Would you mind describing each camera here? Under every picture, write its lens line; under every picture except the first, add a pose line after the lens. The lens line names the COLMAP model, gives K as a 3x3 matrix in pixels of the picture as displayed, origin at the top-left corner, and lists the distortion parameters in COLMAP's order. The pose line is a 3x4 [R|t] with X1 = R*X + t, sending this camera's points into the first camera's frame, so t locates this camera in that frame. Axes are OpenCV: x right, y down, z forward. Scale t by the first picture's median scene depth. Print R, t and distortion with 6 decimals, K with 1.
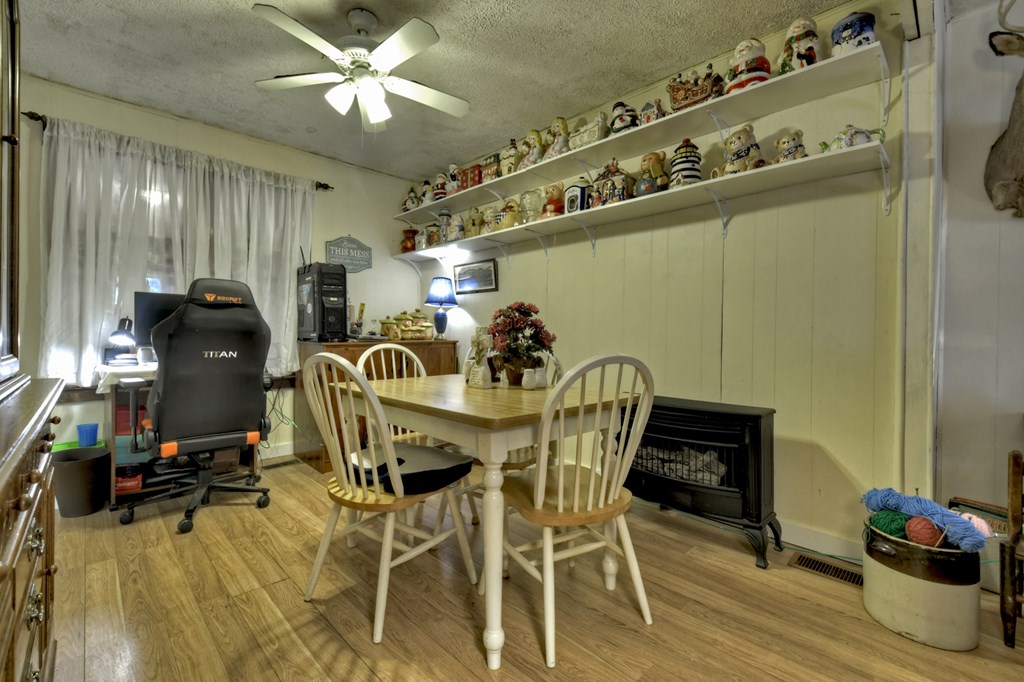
lens RADIAL K [[448.4, 0, 508.1], [0, 448.4, 339.7], [0, 0, 1]] dist [-0.014734, -0.002169]
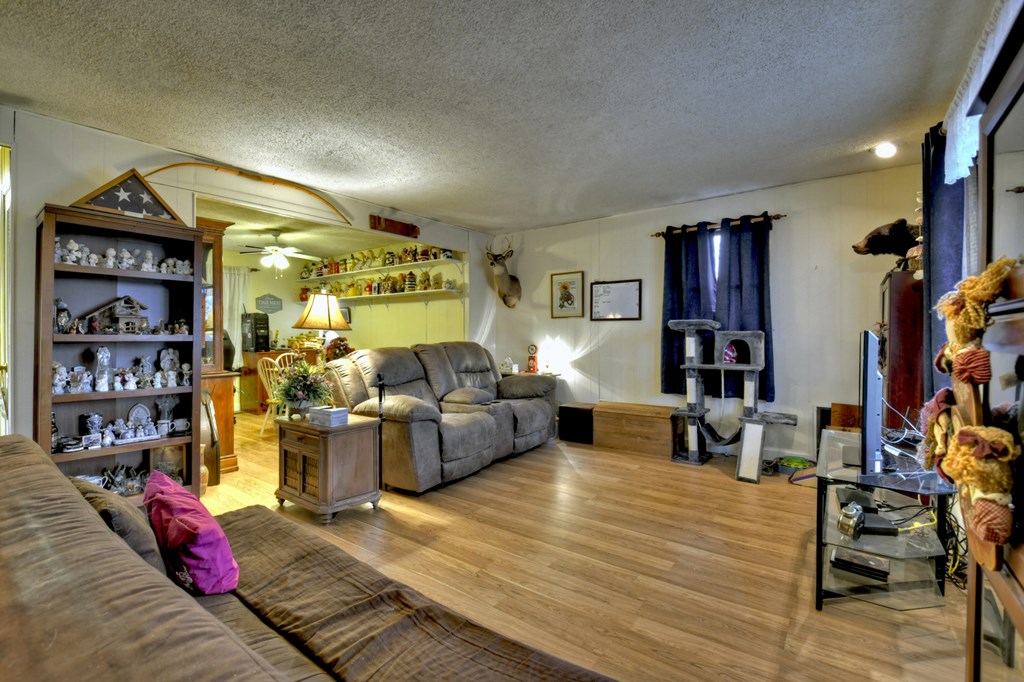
lens RADIAL K [[448.4, 0, 508.9], [0, 448.4, 337.1], [0, 0, 1]] dist [-0.014734, -0.002169]
pose [[0.985995, -0.013510, 0.166228, 0.374761], [0.014779, 0.999870, -0.006395, -0.032286], [-0.166120, 0.008763, 0.986067, -1.176946]]
